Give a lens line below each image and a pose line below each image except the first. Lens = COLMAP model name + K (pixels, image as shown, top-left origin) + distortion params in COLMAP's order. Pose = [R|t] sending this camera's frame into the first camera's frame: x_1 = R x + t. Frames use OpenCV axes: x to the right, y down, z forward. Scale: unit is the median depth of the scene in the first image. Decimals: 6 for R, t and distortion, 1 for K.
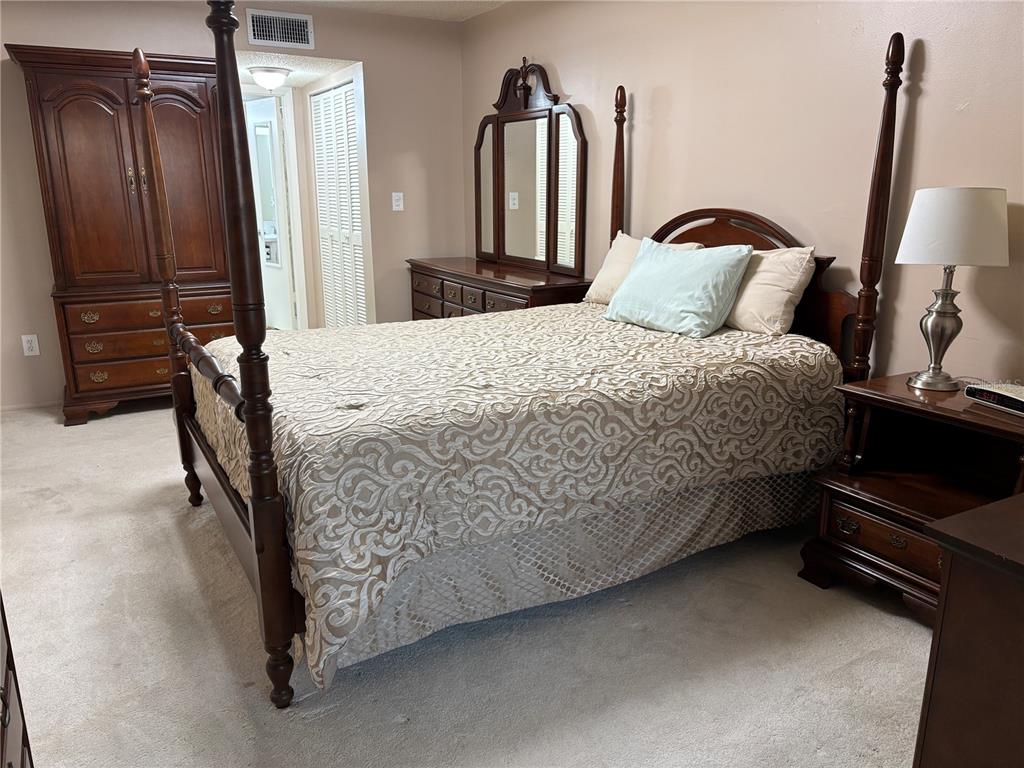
lens RADIAL K [[774.3, 0, 520.5], [0, 774.3, 382.6], [0, 0, 1]] dist [0.060609, -0.060053]
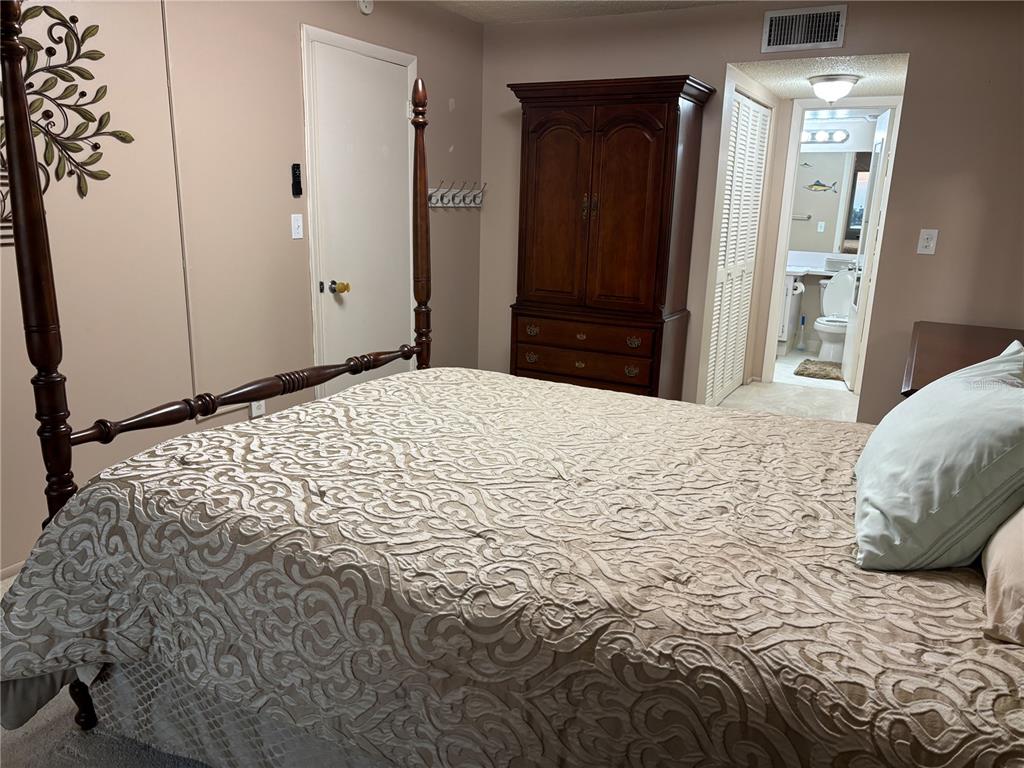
lens RADIAL K [[774.3, 0, 520.5], [0, 774.3, 382.6], [0, 0, 1]] dist [0.060609, -0.060053]
pose [[0.530158, 0.211938, -0.820984, 0.568048], [-0.235448, 0.966976, 0.097583, -0.189488], [0.814553, 0.141565, 0.562551, 0.653253]]
